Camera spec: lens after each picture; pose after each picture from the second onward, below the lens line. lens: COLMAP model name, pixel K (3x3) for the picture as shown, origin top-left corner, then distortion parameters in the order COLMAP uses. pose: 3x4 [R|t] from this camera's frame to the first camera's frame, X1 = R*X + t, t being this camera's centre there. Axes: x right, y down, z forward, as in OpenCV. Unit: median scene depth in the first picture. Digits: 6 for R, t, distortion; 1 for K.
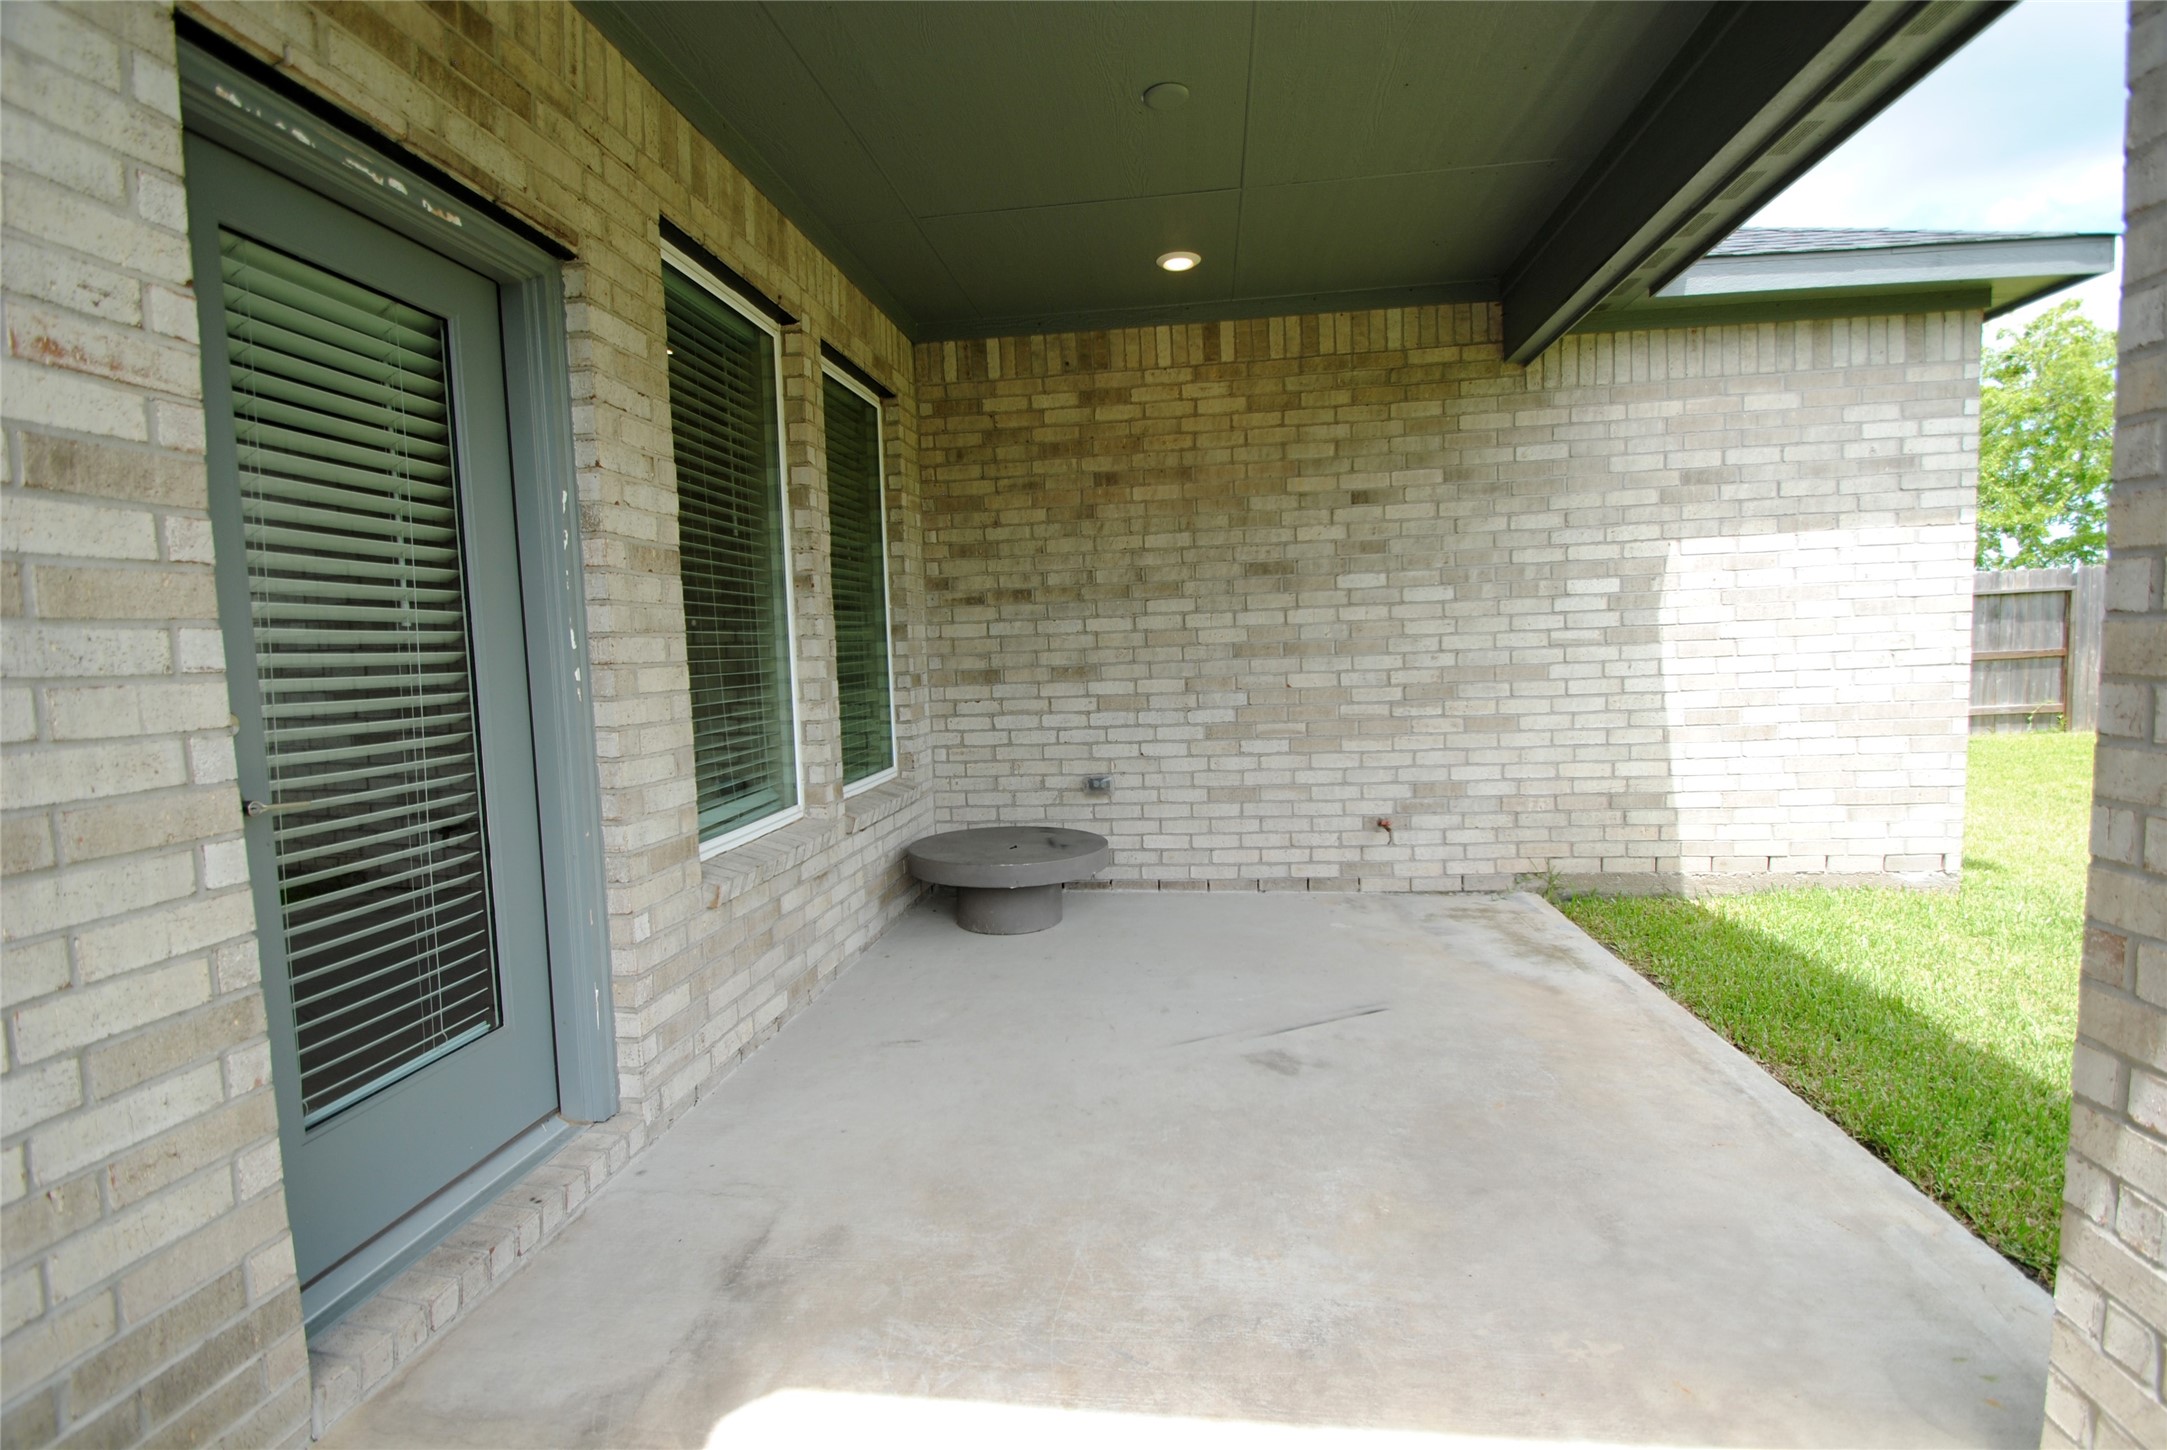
lens RADIAL K [[947.9, 0, 1095.8], [0, 947.9, 731.0], [0, 0, 1]] dist [0.004753, -0.012632]
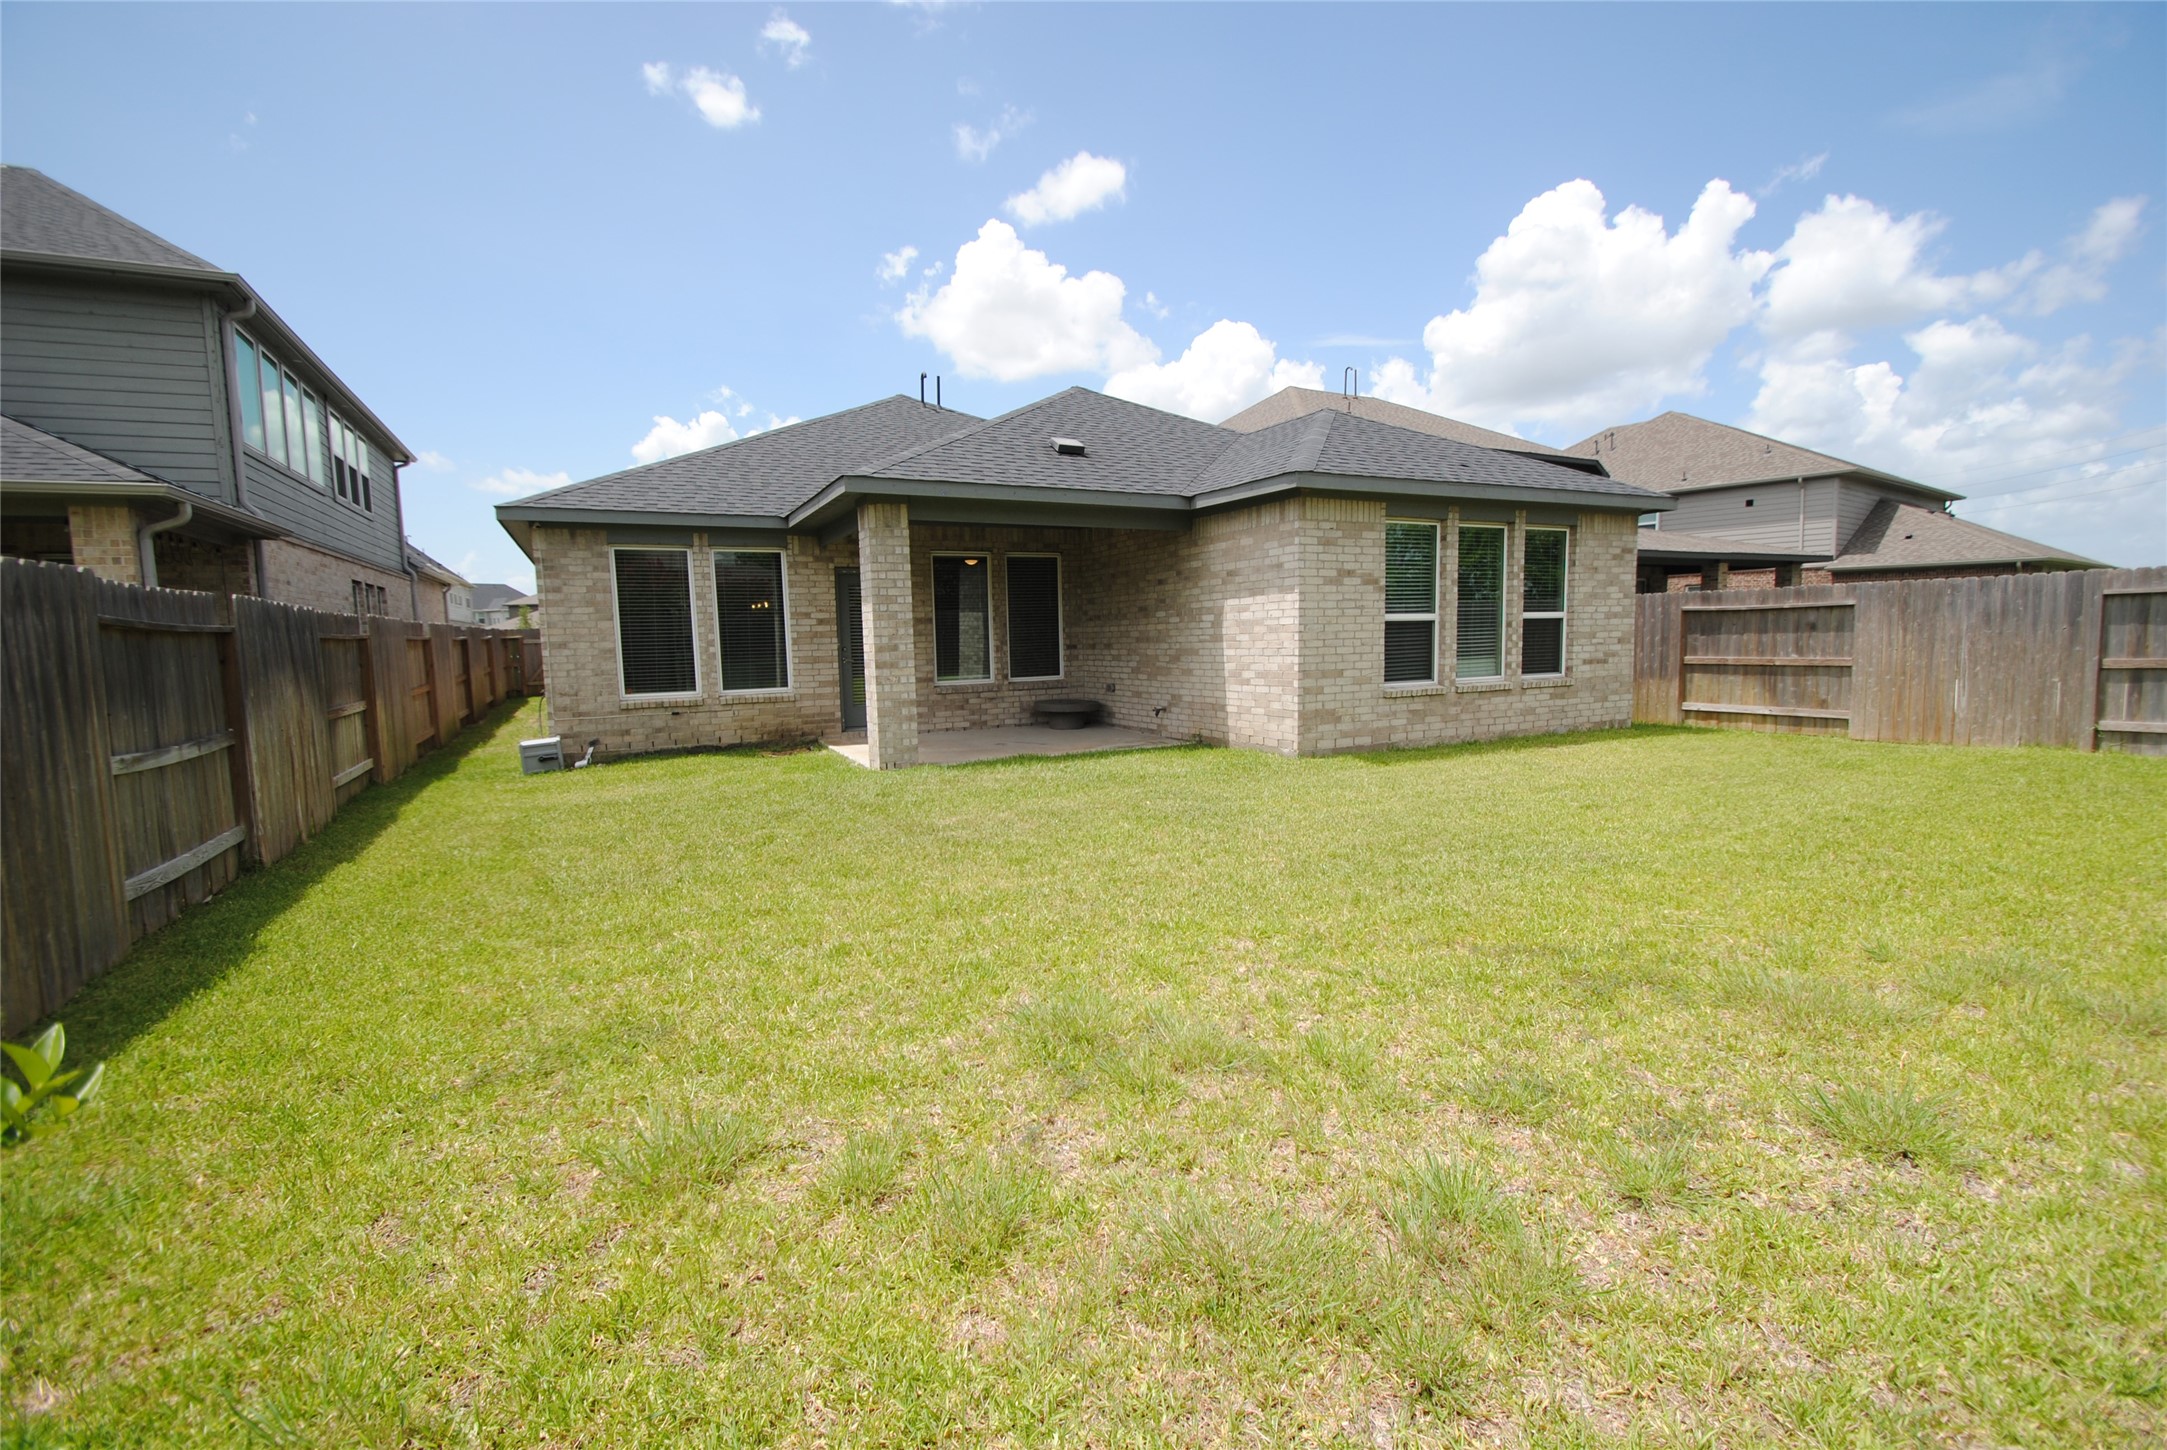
lens RADIAL K [[947.9, 0, 1095.8], [0, 947.9, 731.0], [0, 0, 1]] dist [0.004753, -0.012632]
pose [[0.570229, 0.106951, -0.814494, 2.396951], [-0.068692, 0.994224, 0.082461, -0.044437], [0.818609, 0.008928, 0.574282, -0.644323]]
